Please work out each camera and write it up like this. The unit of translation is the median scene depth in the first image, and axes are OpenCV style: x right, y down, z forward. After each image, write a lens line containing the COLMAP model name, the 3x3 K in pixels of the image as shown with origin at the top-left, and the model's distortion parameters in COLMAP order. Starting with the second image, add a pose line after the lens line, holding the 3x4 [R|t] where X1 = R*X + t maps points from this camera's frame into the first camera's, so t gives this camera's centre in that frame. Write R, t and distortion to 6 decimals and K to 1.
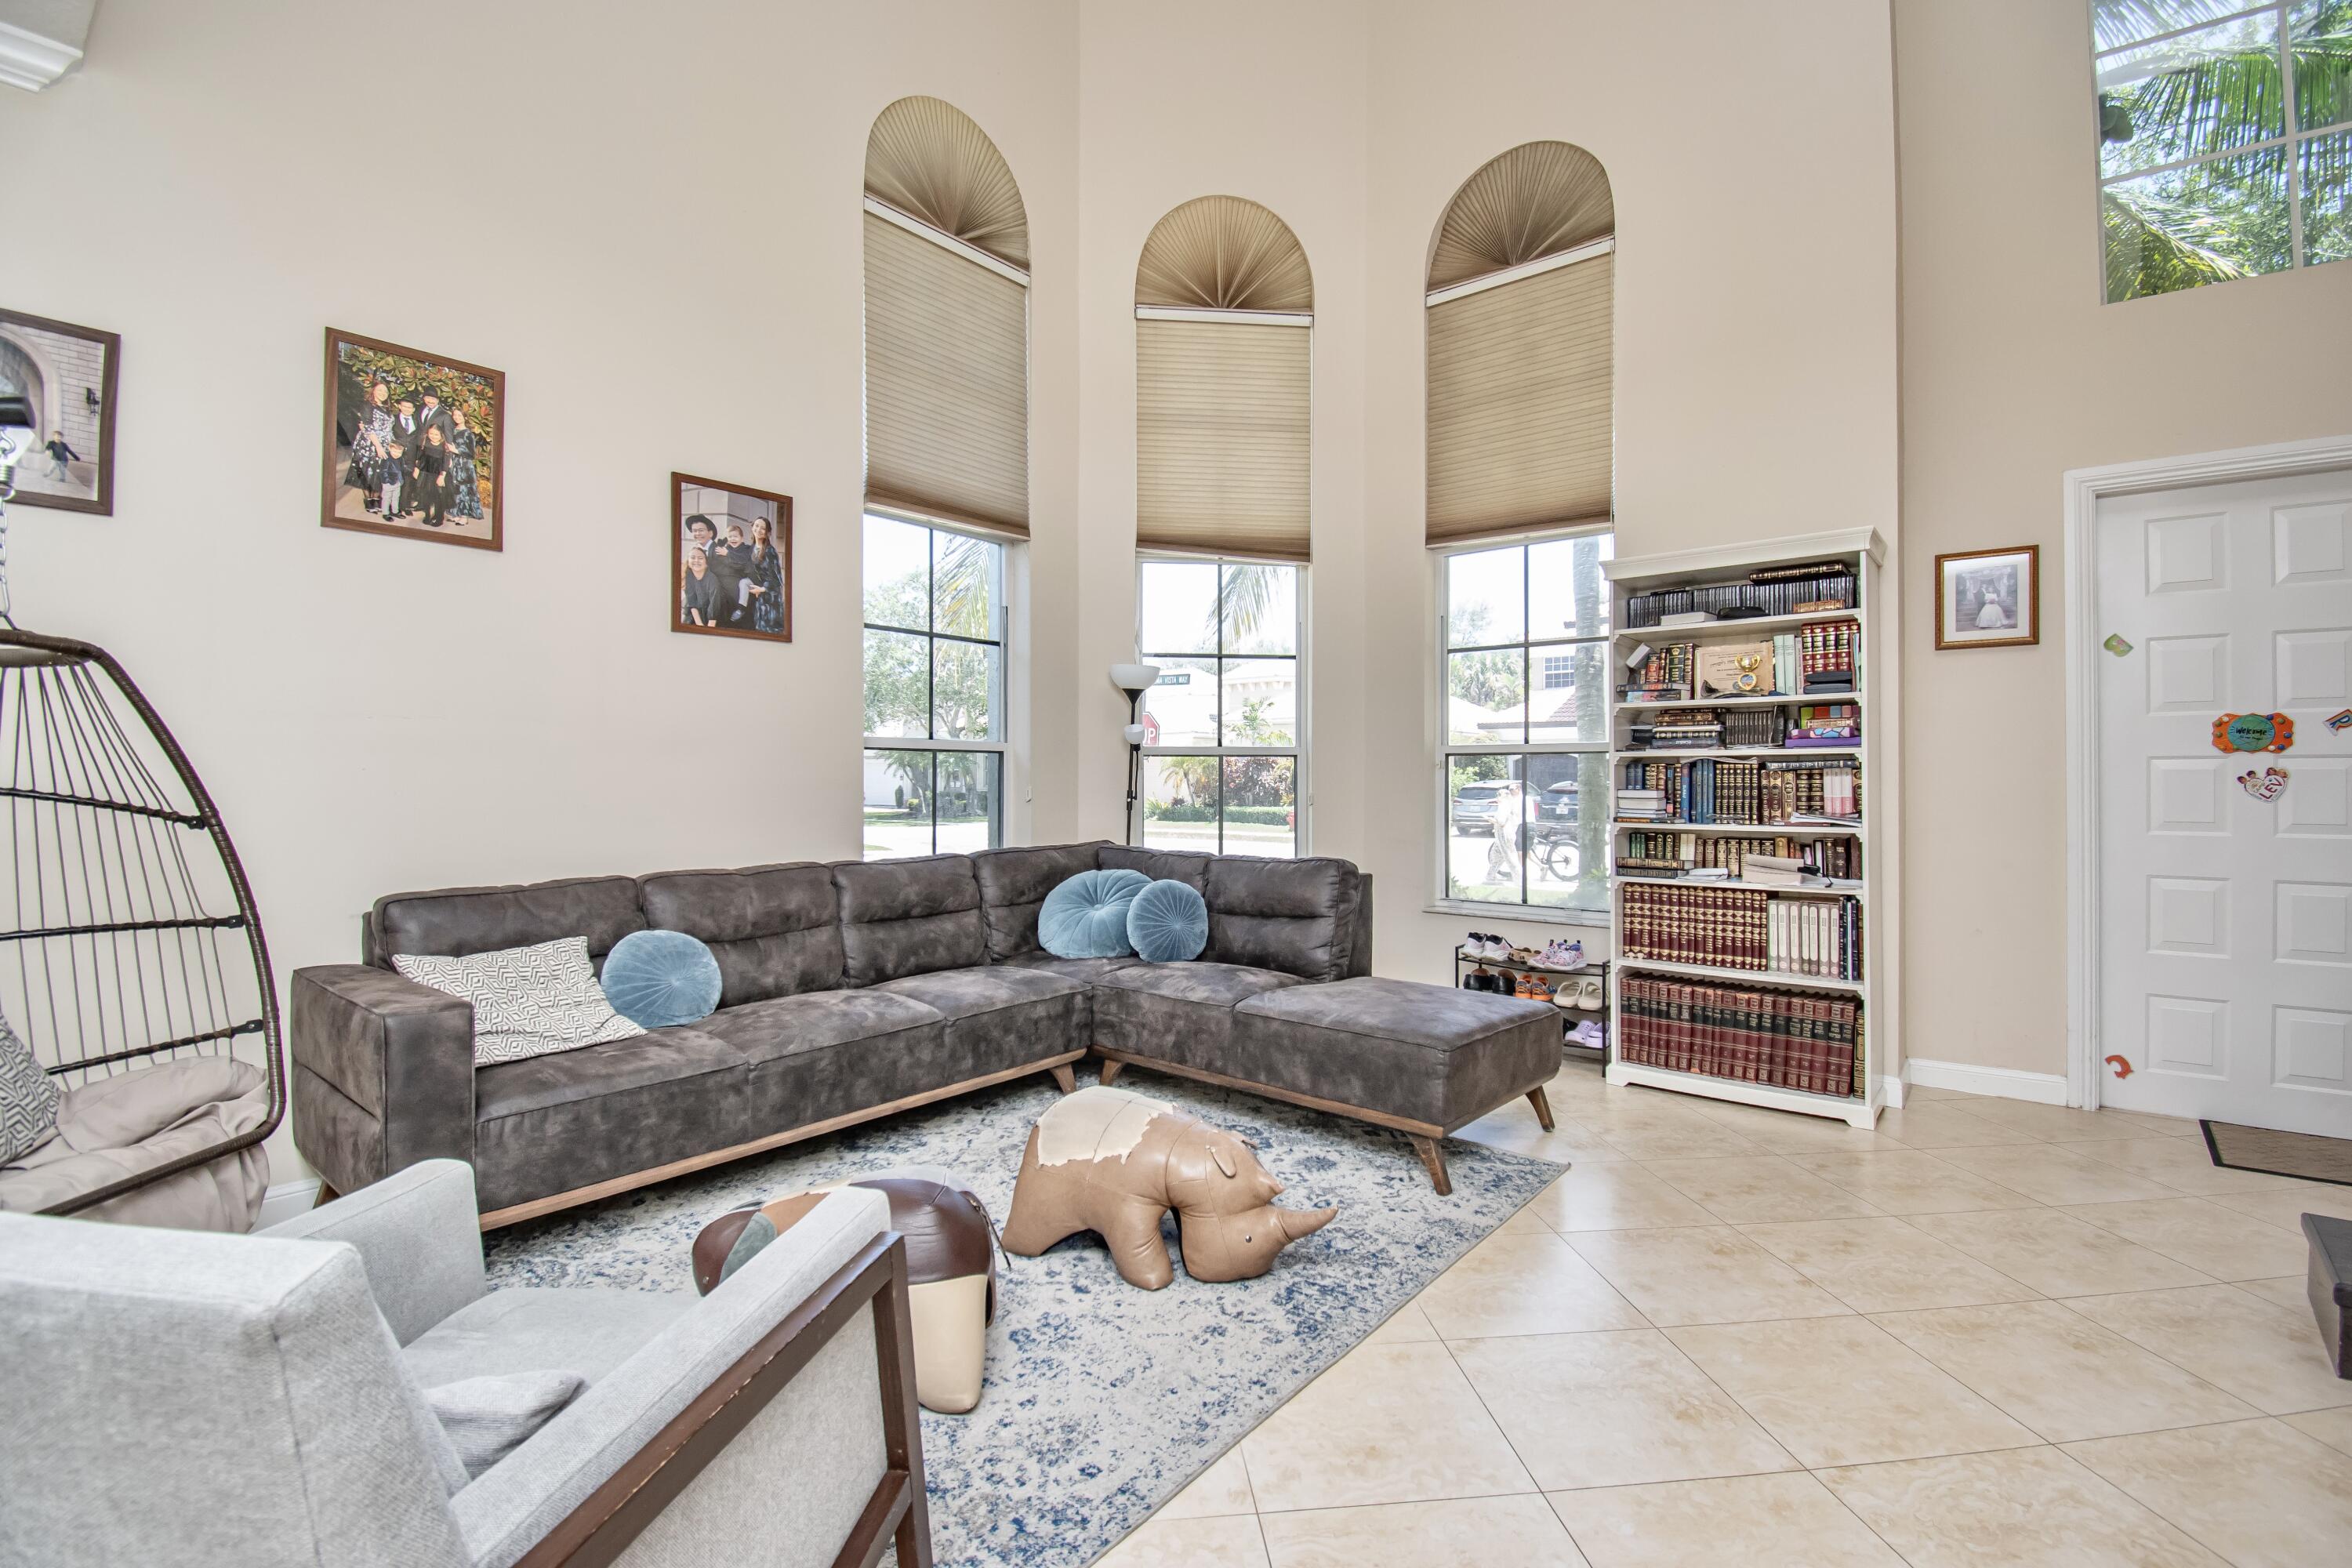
lens RADIAL K [[1070.8, 0, 1188.2], [0, 1070.8, 770.9], [0, 0, 1]] dist [0.003789, -0.001267]
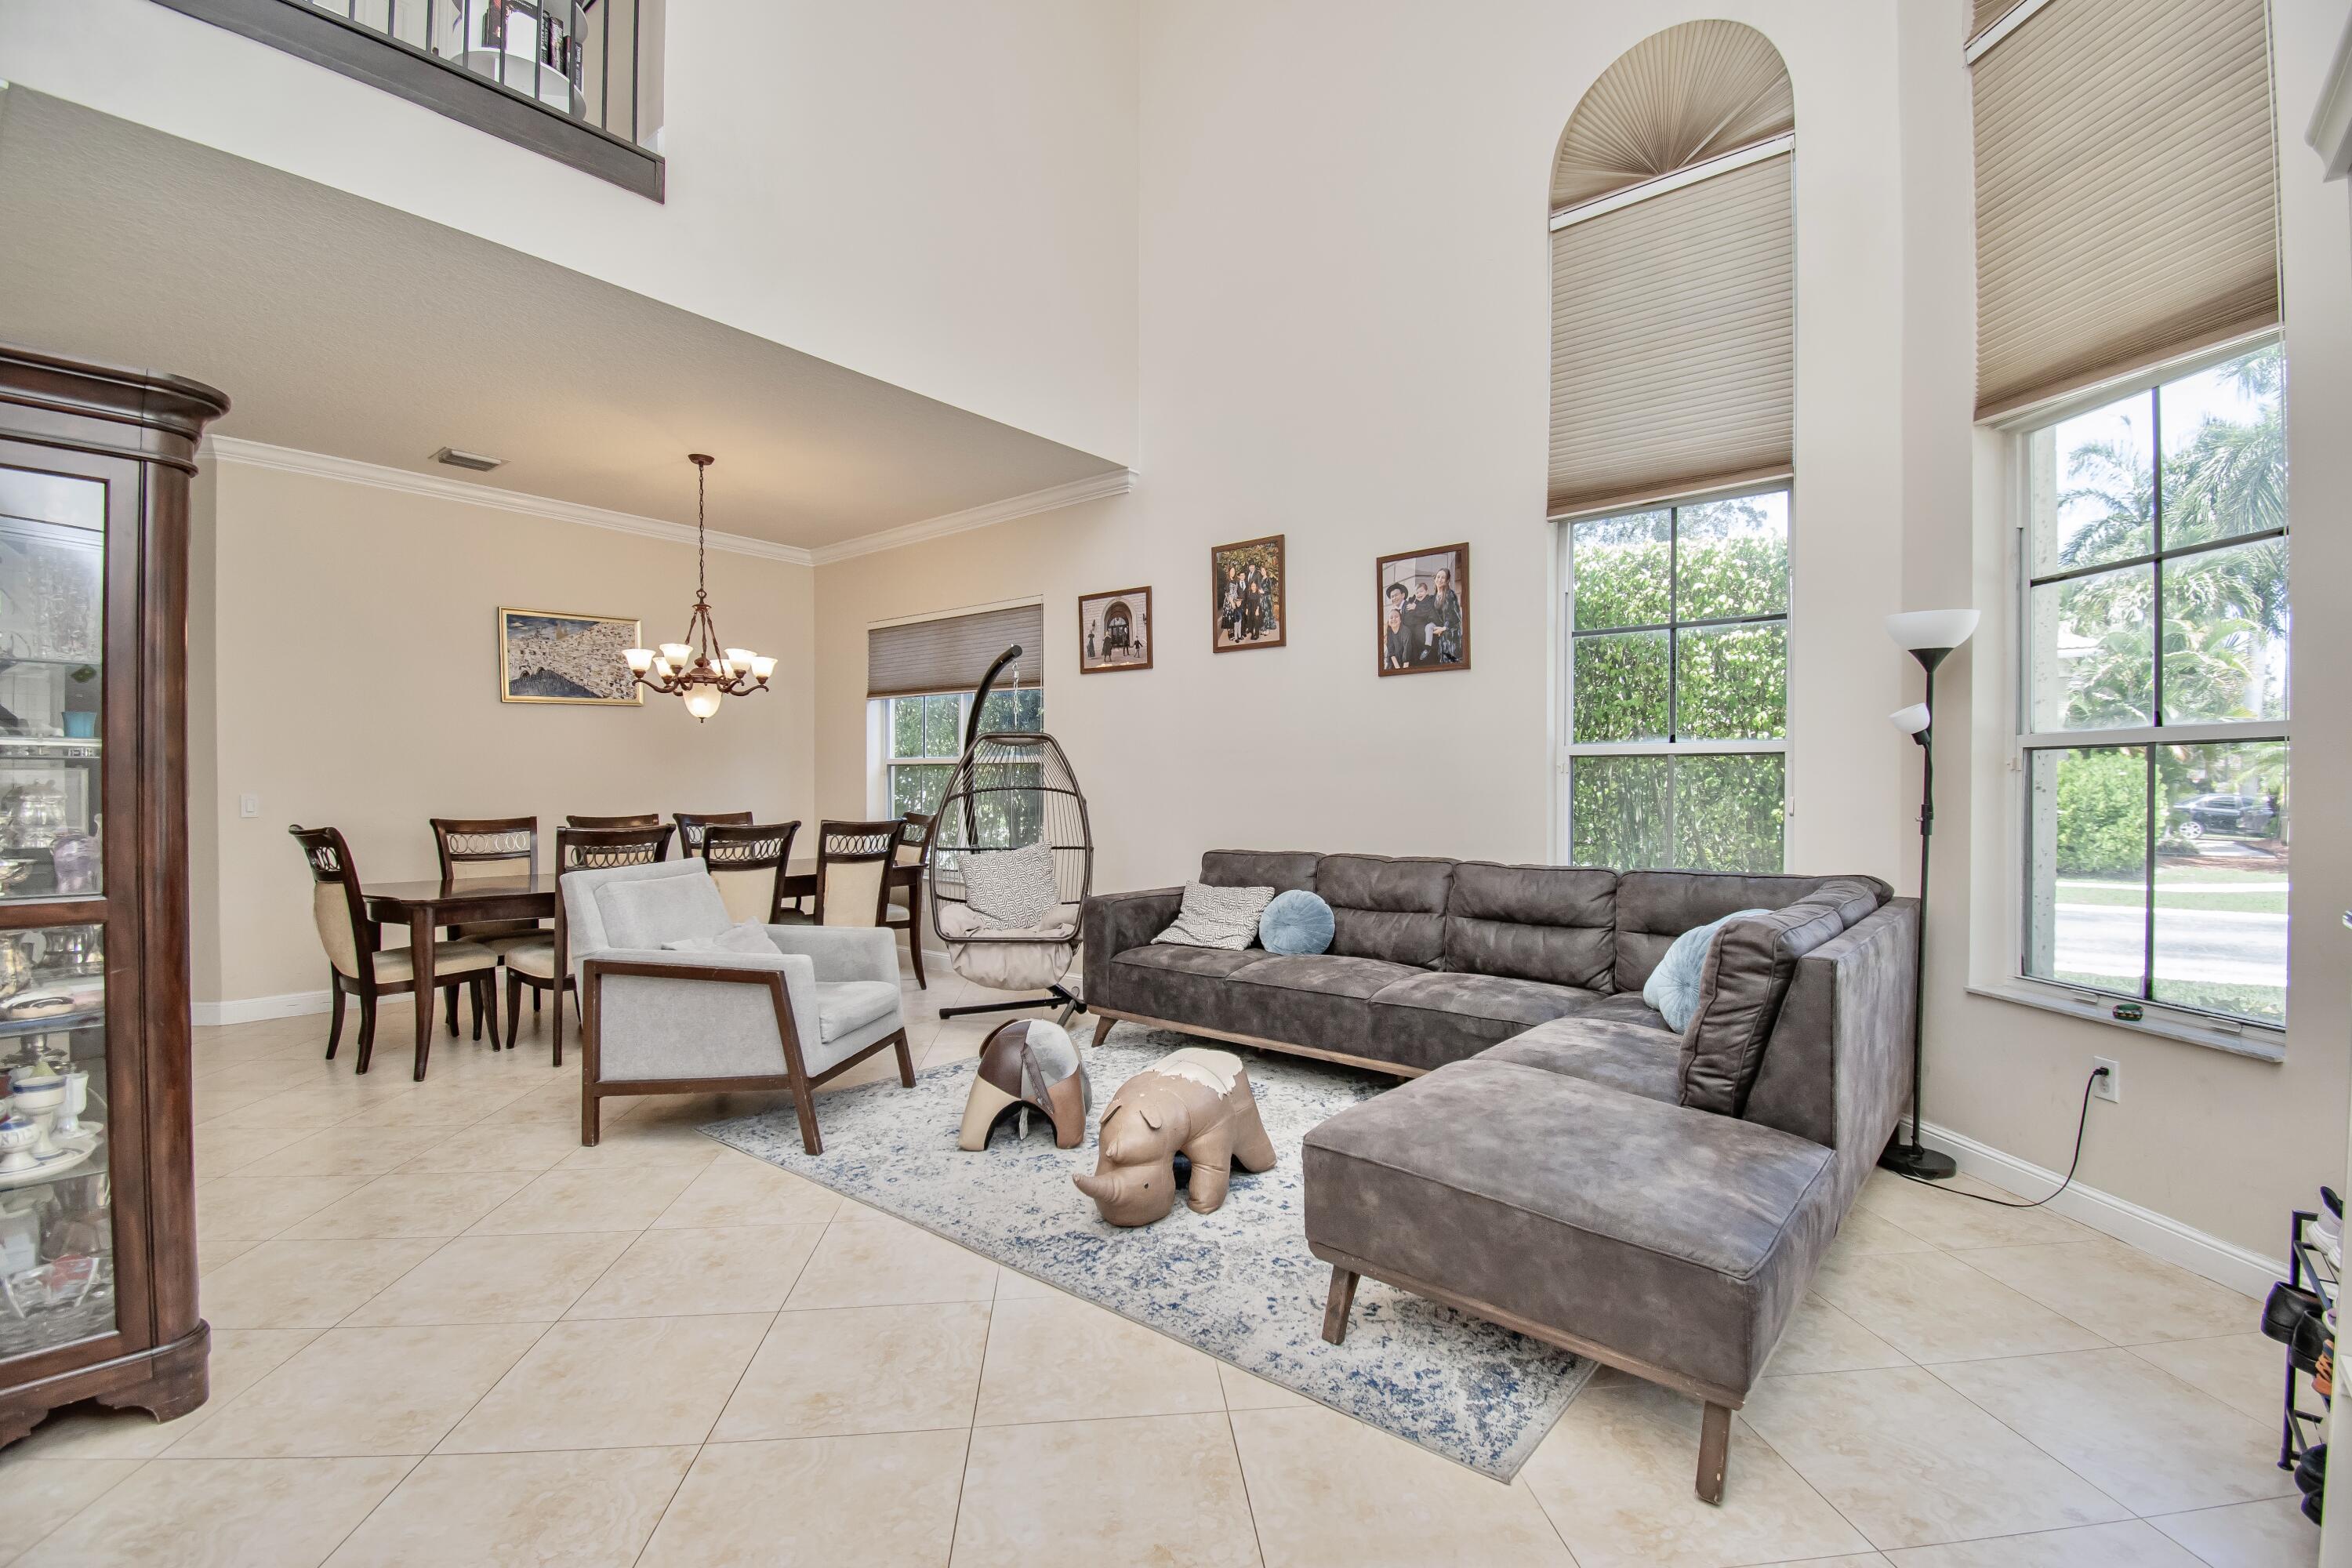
lens RADIAL K [[1070.8, 0, 1218.9], [0, 1070.8, 796.2], [0, 0, 1]] dist [0.003789, -0.001267]
pose [[-0.013588, 0.011271, -0.999844, 0.862069], [0.008481, 0.999902, 0.011157, 0.002909], [0.999872, -0.008328, -0.013682, 0.813590]]
